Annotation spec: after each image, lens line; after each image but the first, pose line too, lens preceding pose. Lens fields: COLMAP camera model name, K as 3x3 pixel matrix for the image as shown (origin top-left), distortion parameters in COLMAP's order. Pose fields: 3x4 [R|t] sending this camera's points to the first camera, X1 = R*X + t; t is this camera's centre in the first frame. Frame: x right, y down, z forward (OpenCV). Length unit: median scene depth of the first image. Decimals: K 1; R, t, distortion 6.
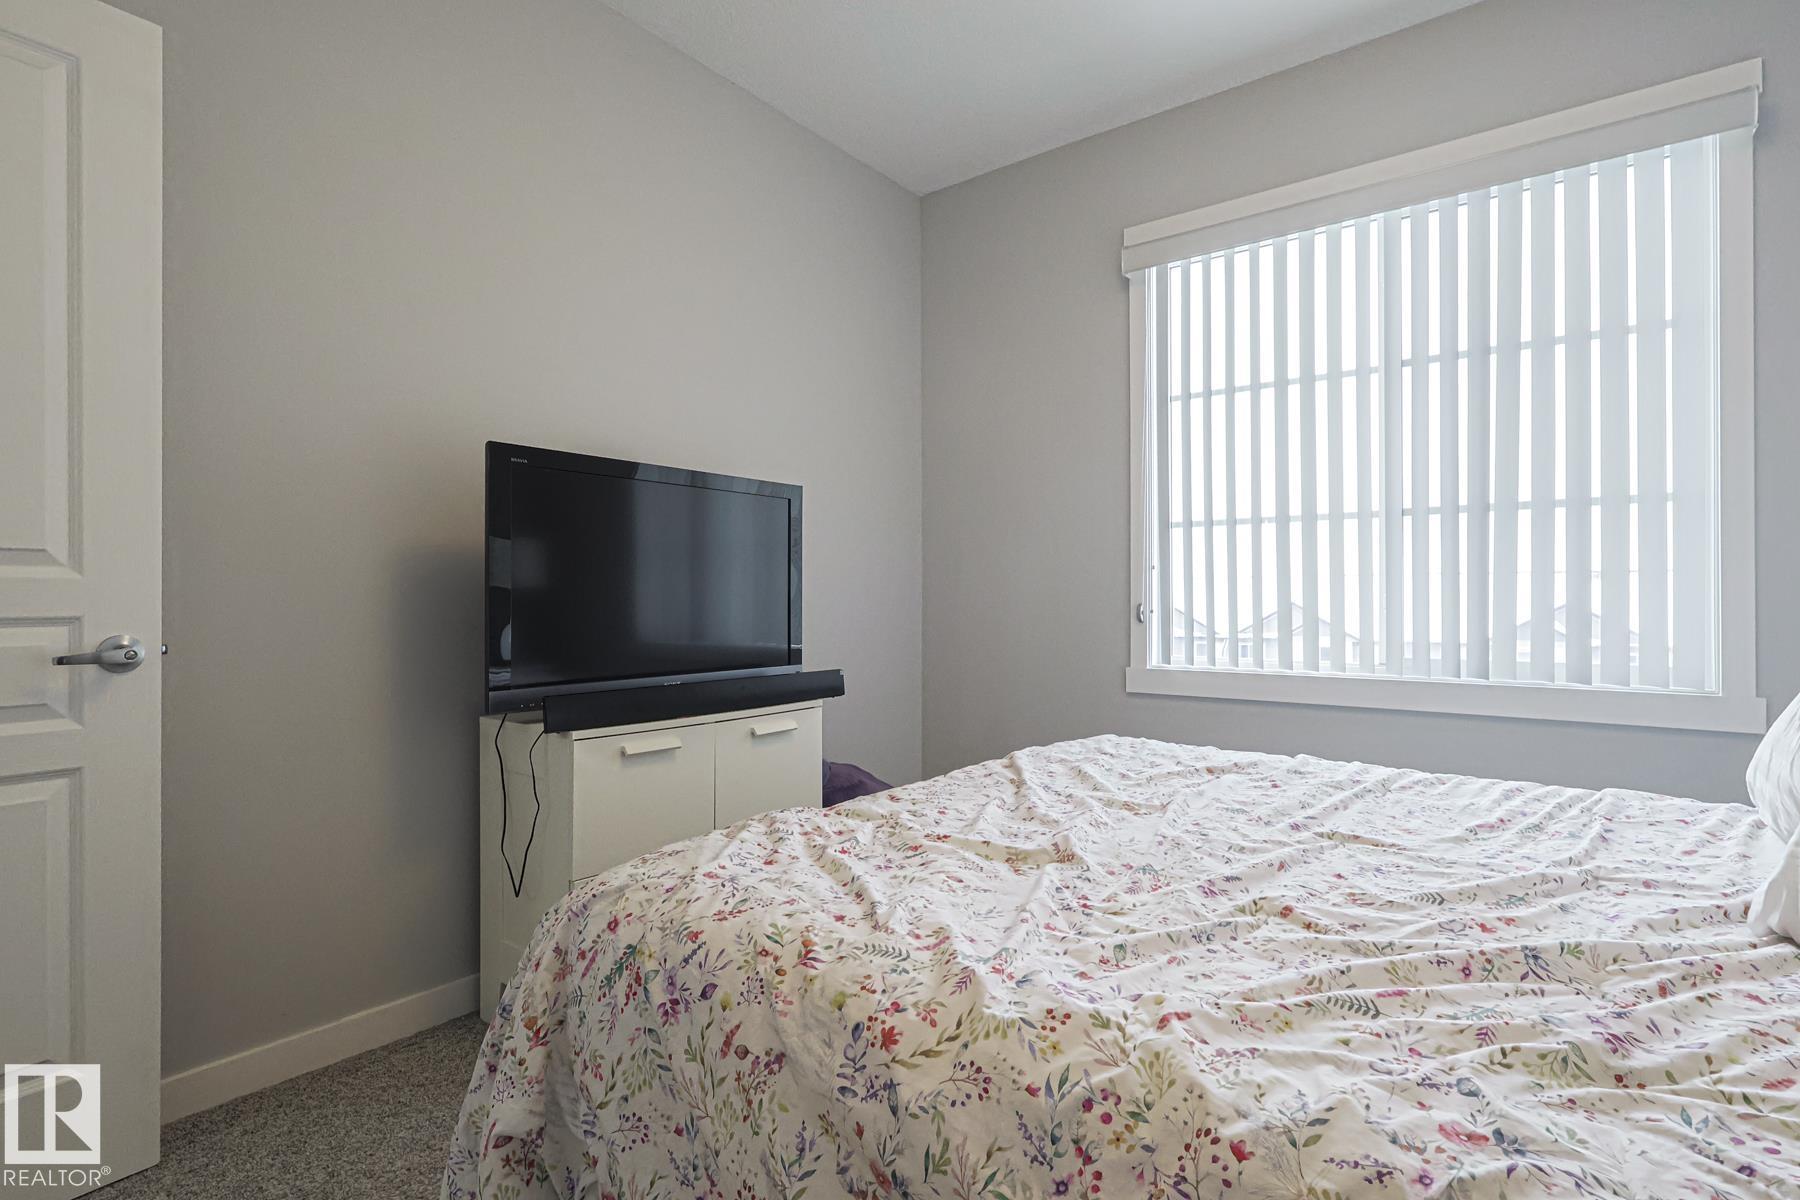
lens RADIAL K [[870.7, 0, 900.0], [0, 870.7, 600.0], [0, 0, 1]] dist [-0.001262, 0.000466]
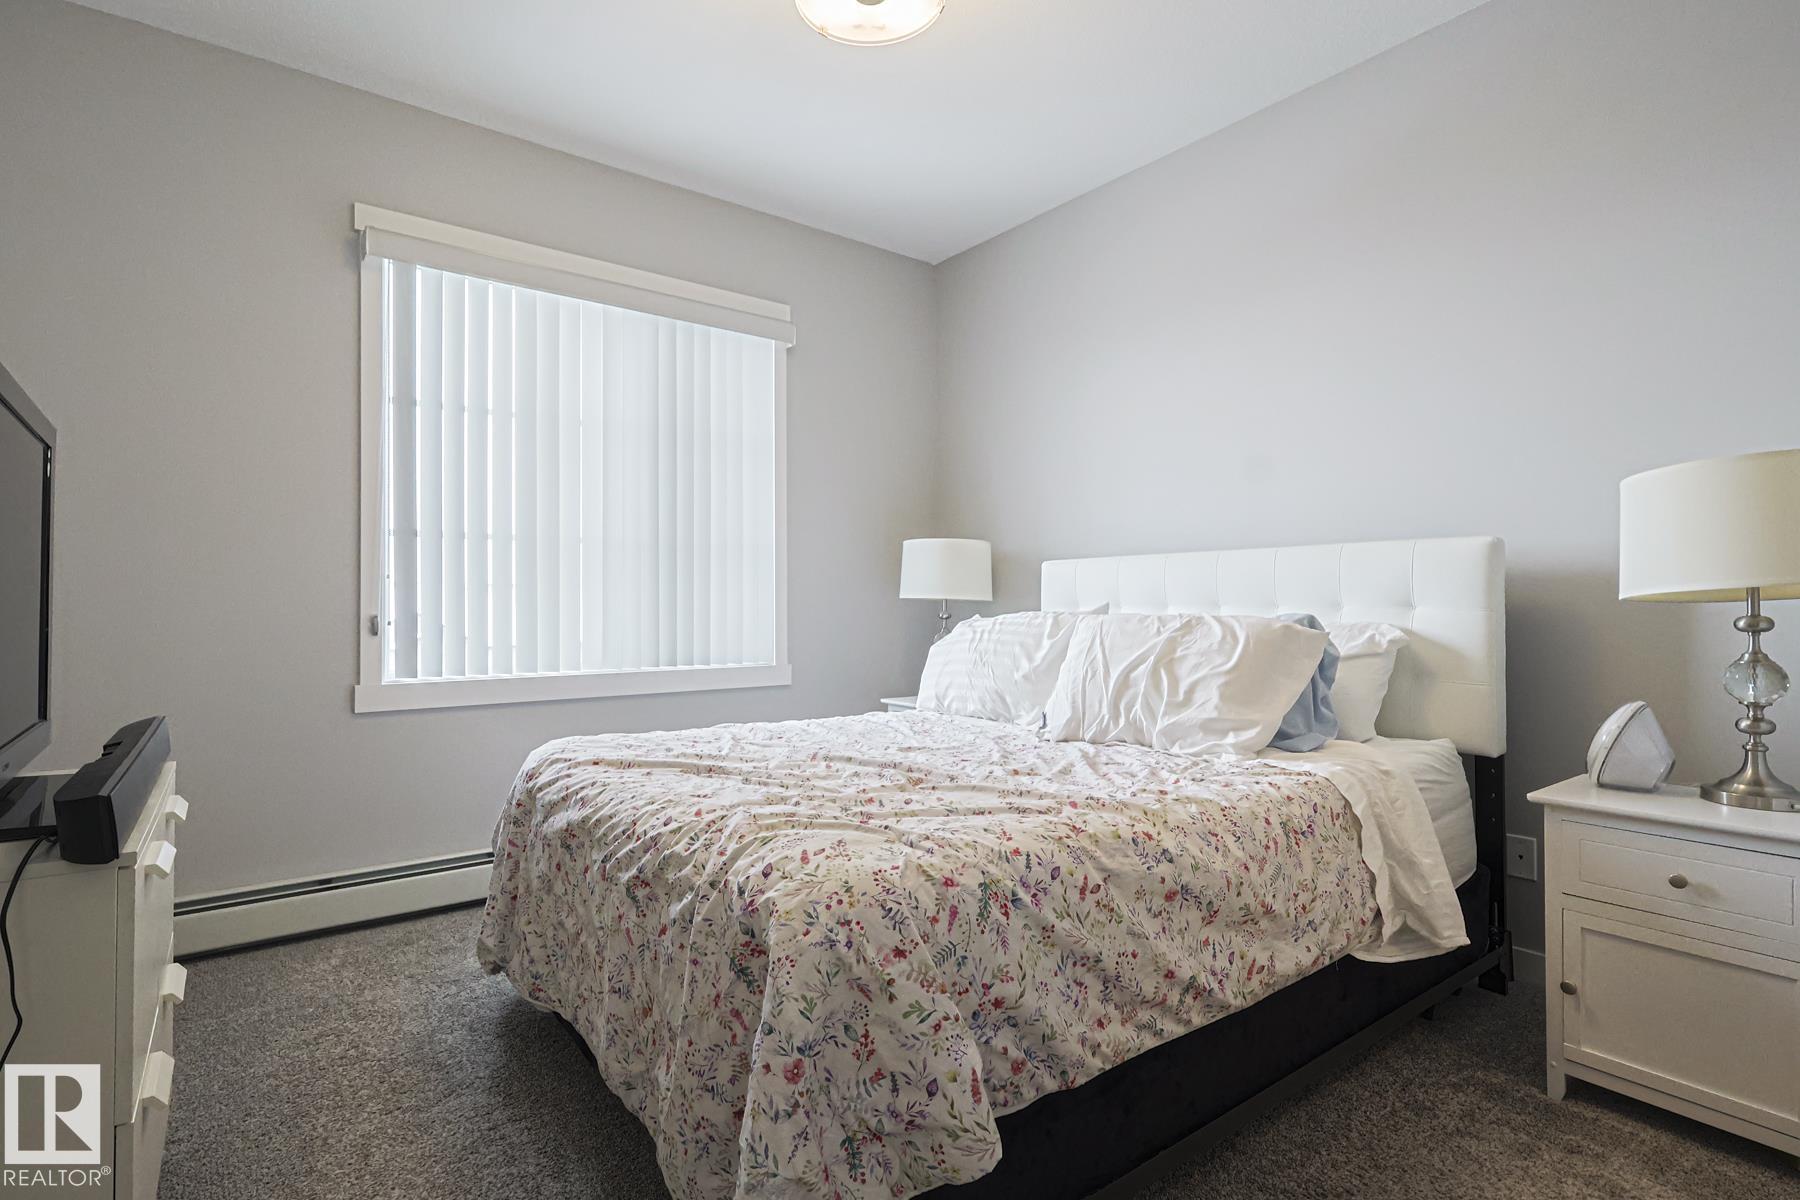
lens RADIAL K [[860.3, 0, 867.7], [0, 860.3, 601.5], [0, 0, 1]] dist [-0.000513, 0.000125]
pose [[0.292171, 0.006536, 0.956344, -1.521643], [0.000356, 0.999976, -0.006943, -0.007844], [-0.956366, 0.002369, 0.292161, 0.766979]]
